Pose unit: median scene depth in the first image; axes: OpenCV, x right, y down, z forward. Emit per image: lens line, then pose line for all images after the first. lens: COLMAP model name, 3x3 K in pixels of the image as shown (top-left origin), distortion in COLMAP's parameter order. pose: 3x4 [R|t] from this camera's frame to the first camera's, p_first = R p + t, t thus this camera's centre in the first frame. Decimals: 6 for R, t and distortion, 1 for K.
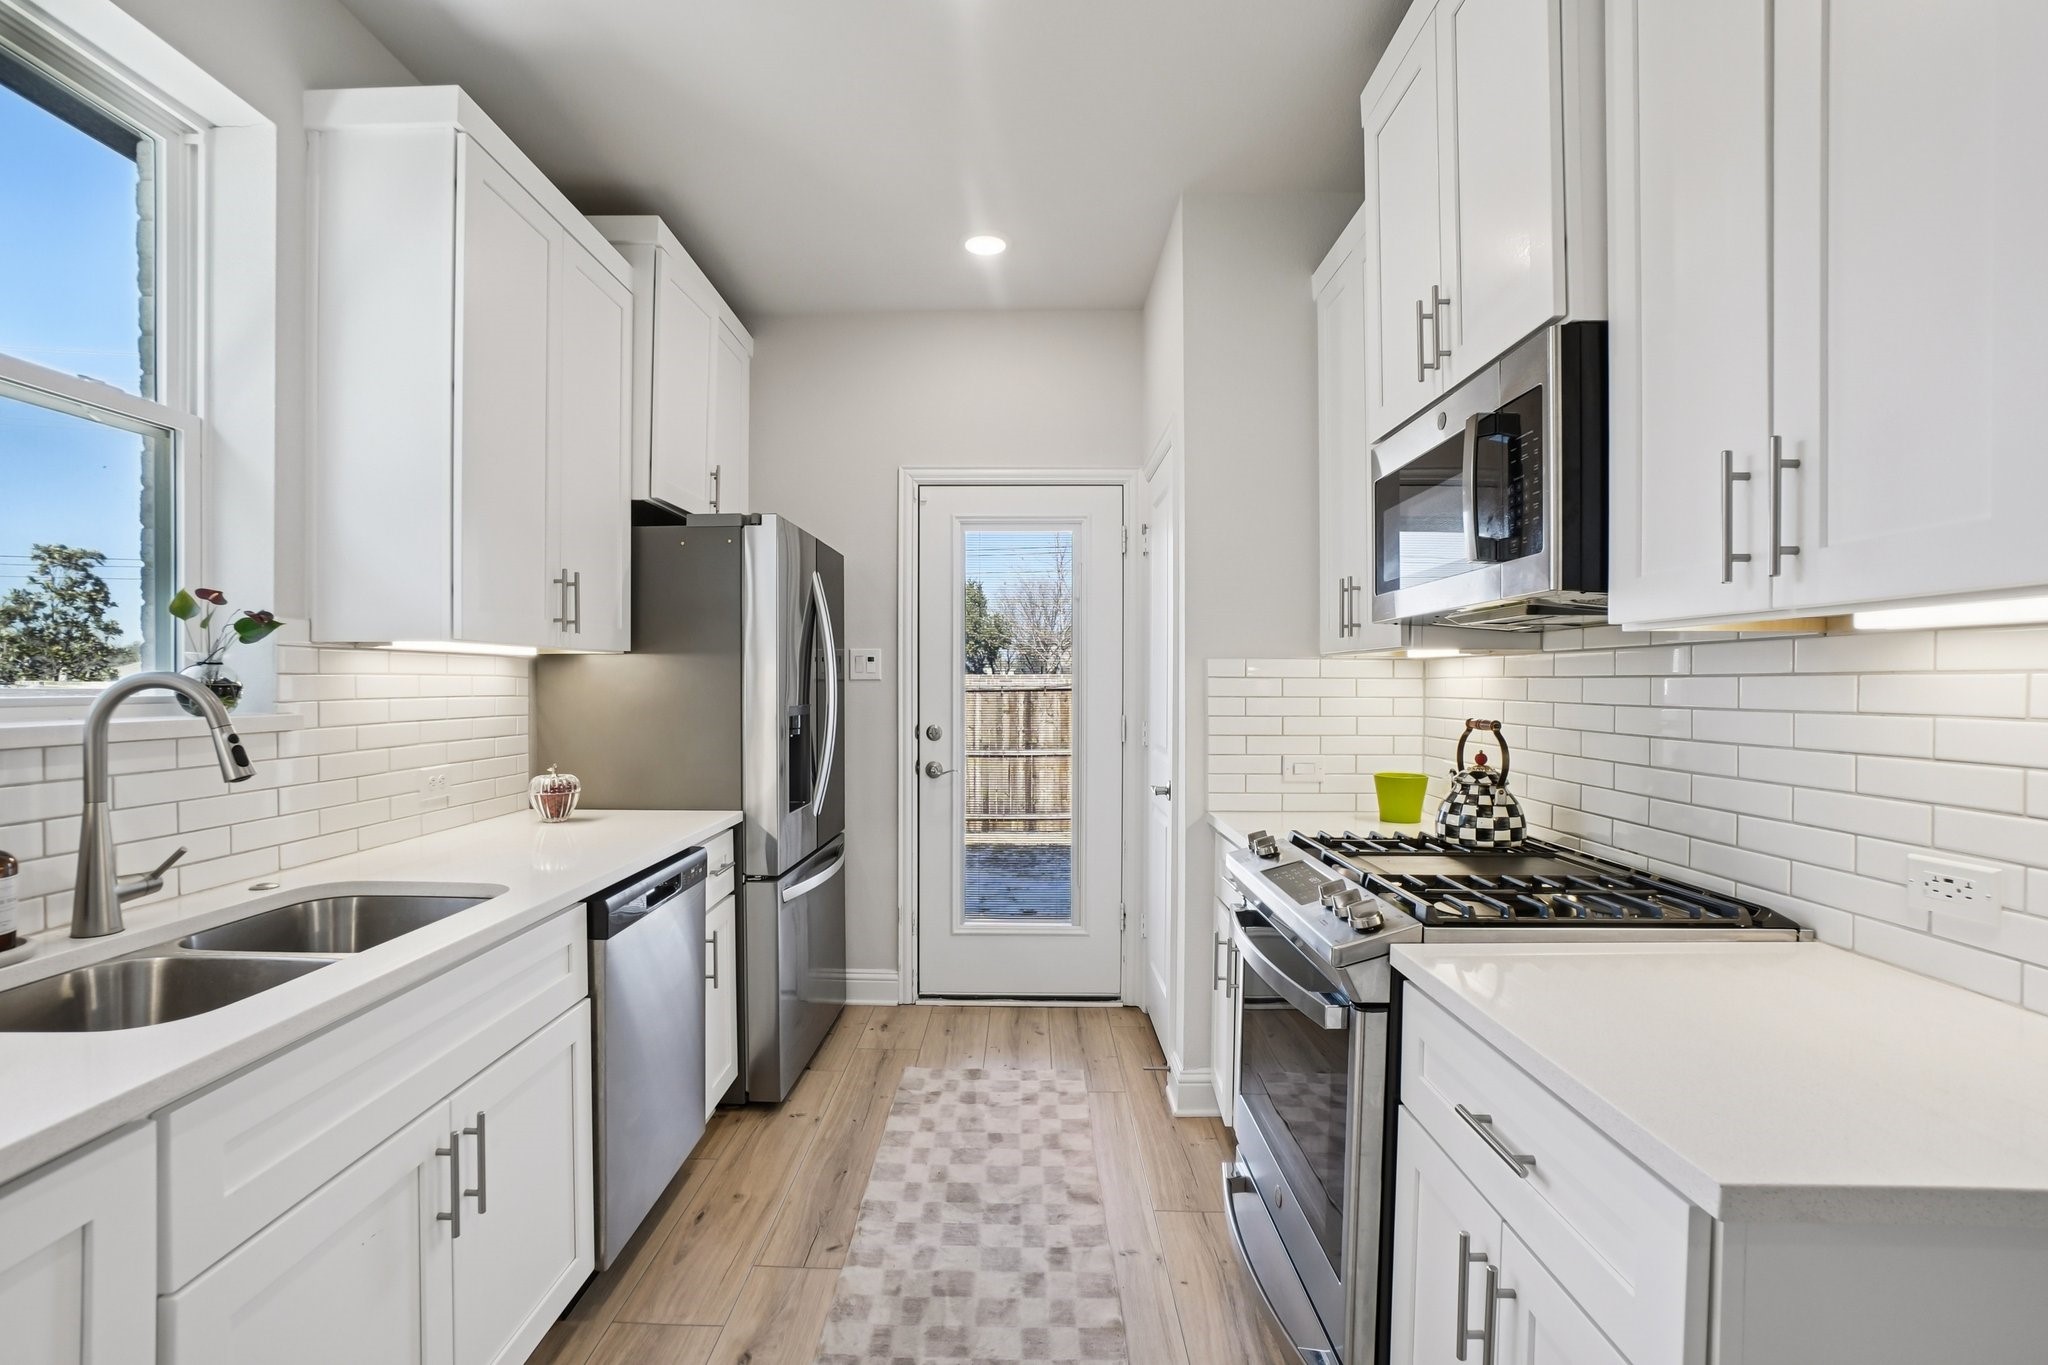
lens RADIAL K [[916.7, 0, 1017.5], [0, 916.7, 689.7], [0, 0, 1]] dist [-0.050341, 0.017471]
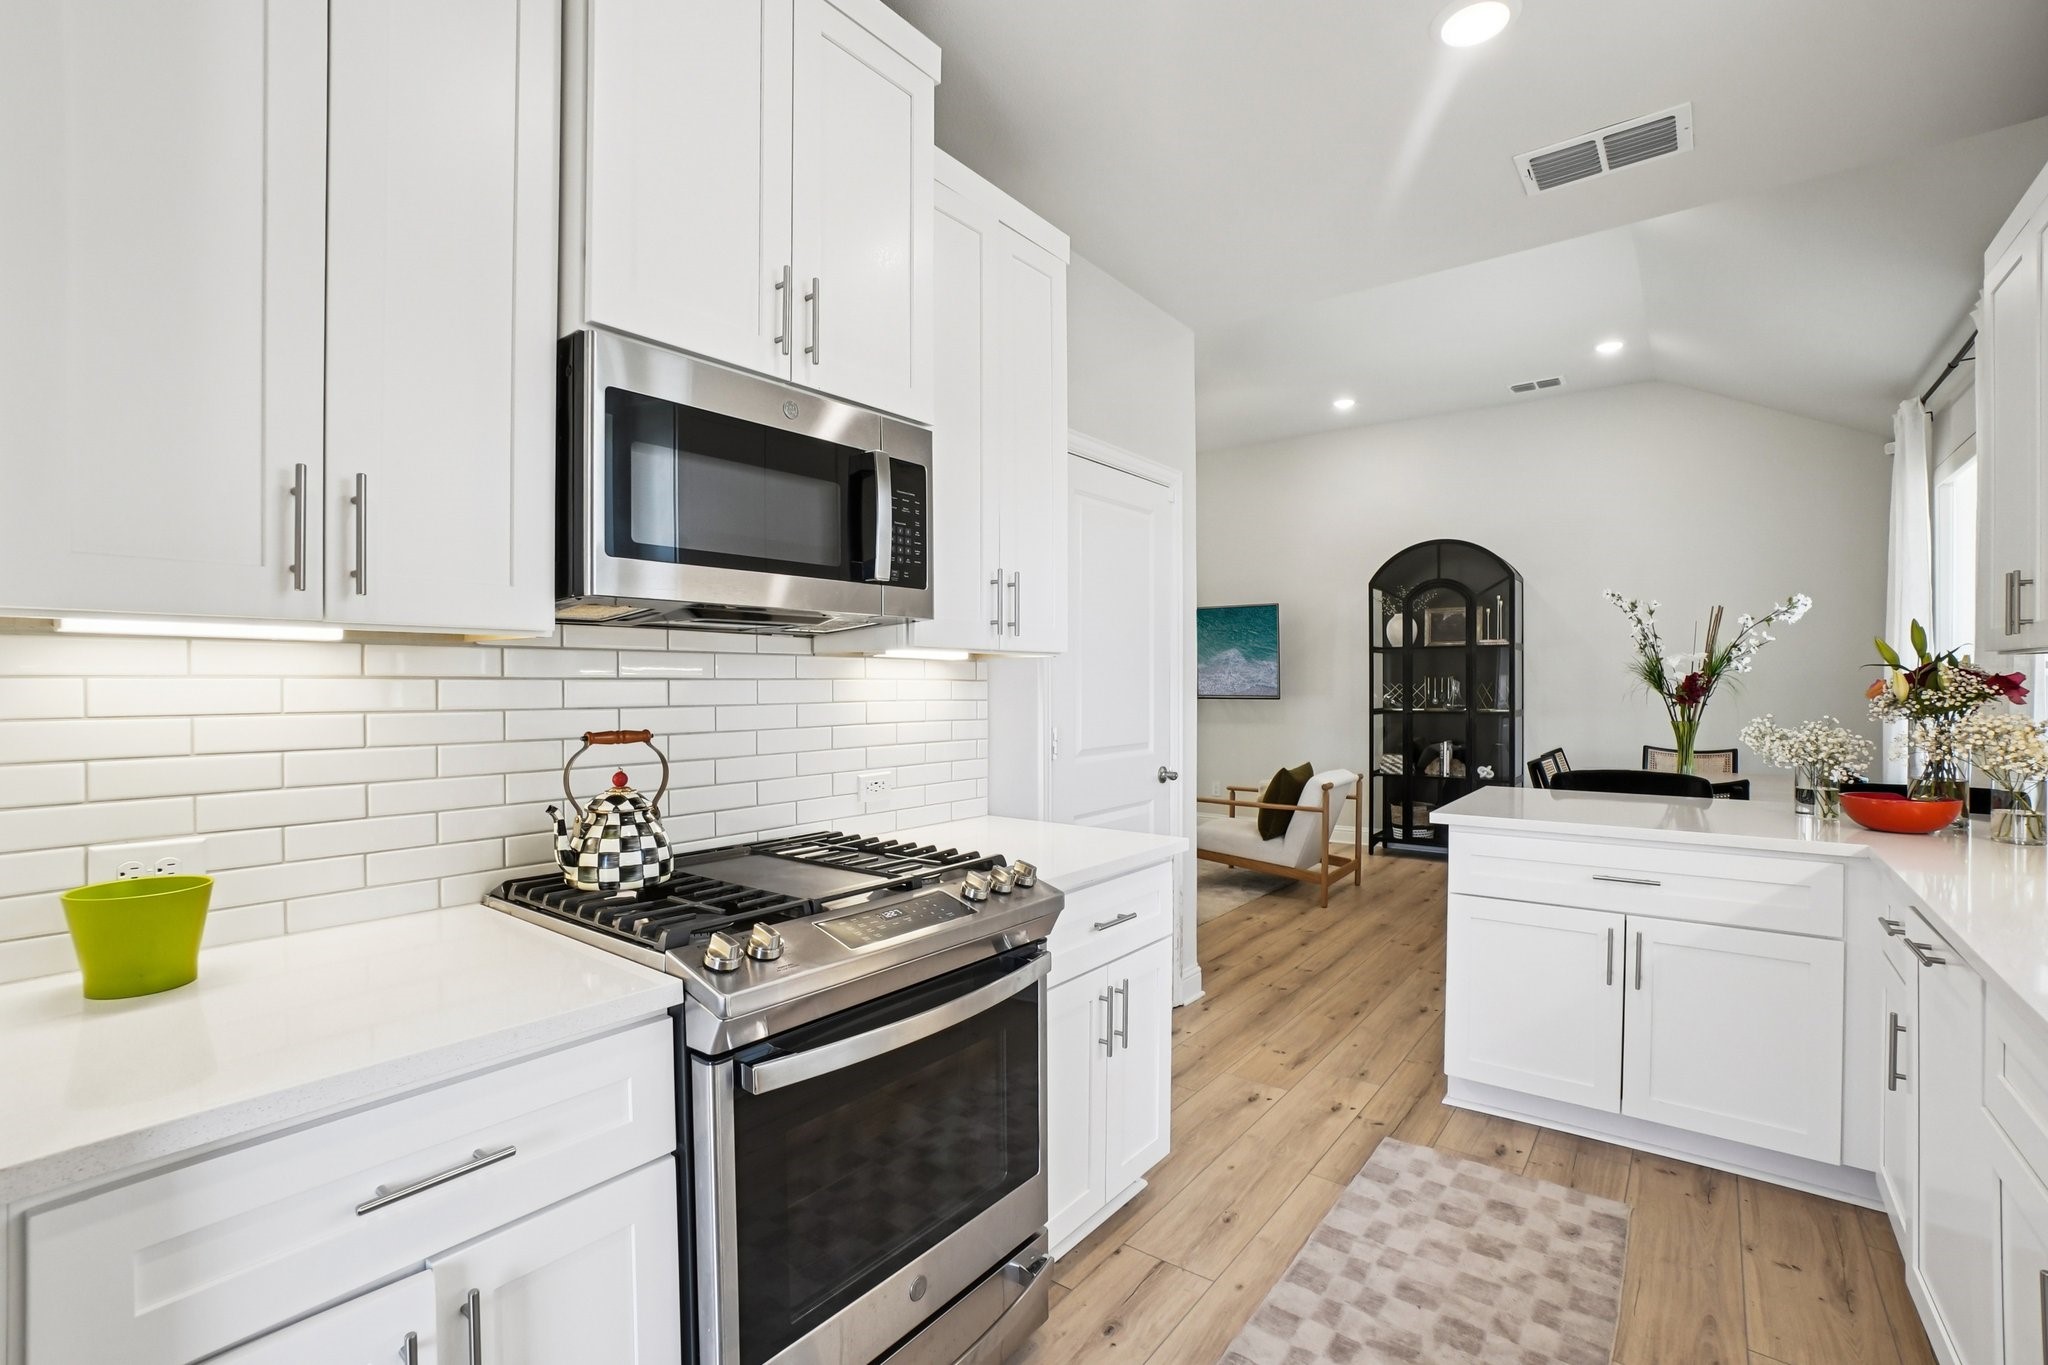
lens RADIAL K [[916.7, 0, 1023.7], [0, 916.7, 675.8], [0, 0, 1]] dist [-0.050341, 0.017471]
pose [[-0.792536, 0.003811, 0.609813, -0.276127], [0.007221, 0.999969, 0.003135, -0.017380], [-0.609782, 0.006888, -0.792539, 1.444881]]
